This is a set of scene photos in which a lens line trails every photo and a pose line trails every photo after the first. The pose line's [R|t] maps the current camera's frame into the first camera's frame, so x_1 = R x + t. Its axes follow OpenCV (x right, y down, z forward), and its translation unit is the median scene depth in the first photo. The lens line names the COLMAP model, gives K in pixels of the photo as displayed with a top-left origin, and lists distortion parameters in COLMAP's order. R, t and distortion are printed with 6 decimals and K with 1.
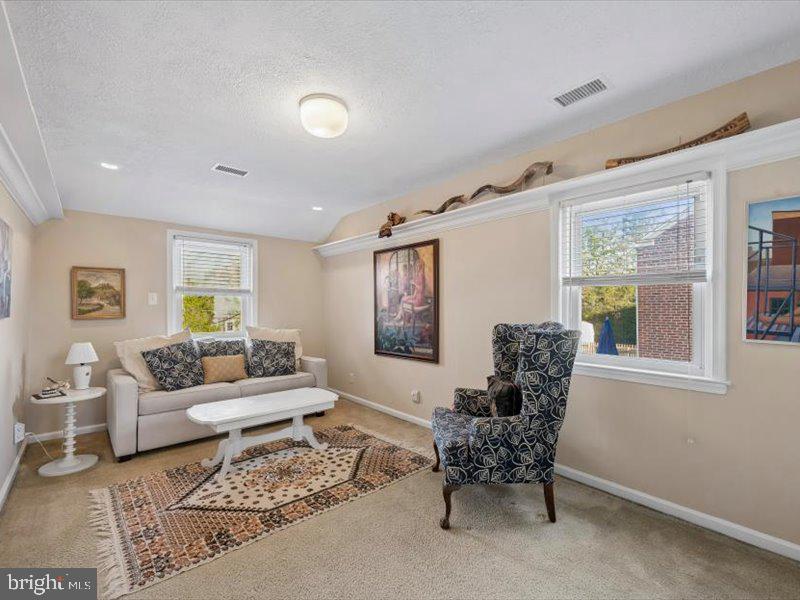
lens RADIAL K [[358.3, 0, 400.9], [0, 358.3, 305.1], [0, 0, 1]] dist [0.002557, -0.000088]
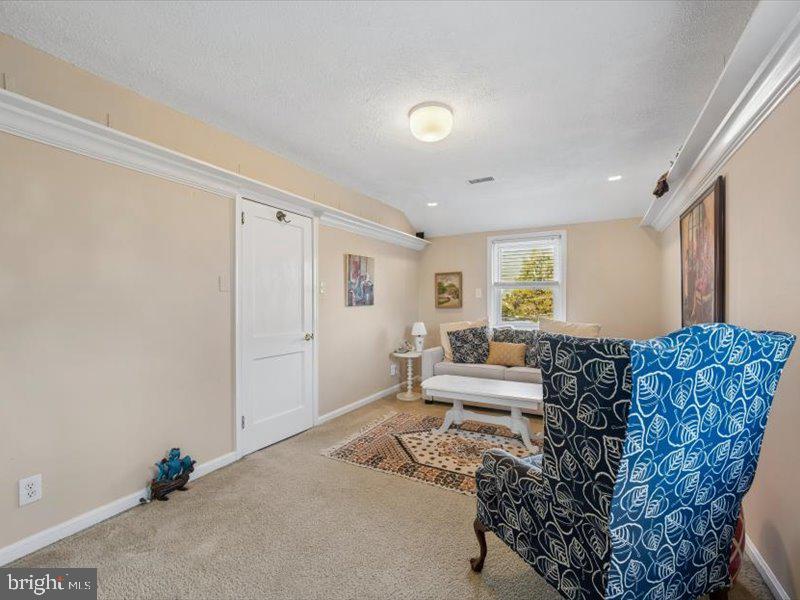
lens RADIAL K [[358.3, 0, 400.0], [0, 358.3, 300.8], [0, 0, 1]] dist [0.002557, -0.000088]
pose [[0.338979, -0.003043, -0.940789, 0.585760], [0.008827, 0.999961, -0.000054, 0.010624], [0.940752, -0.008286, 0.338993, 0.403550]]
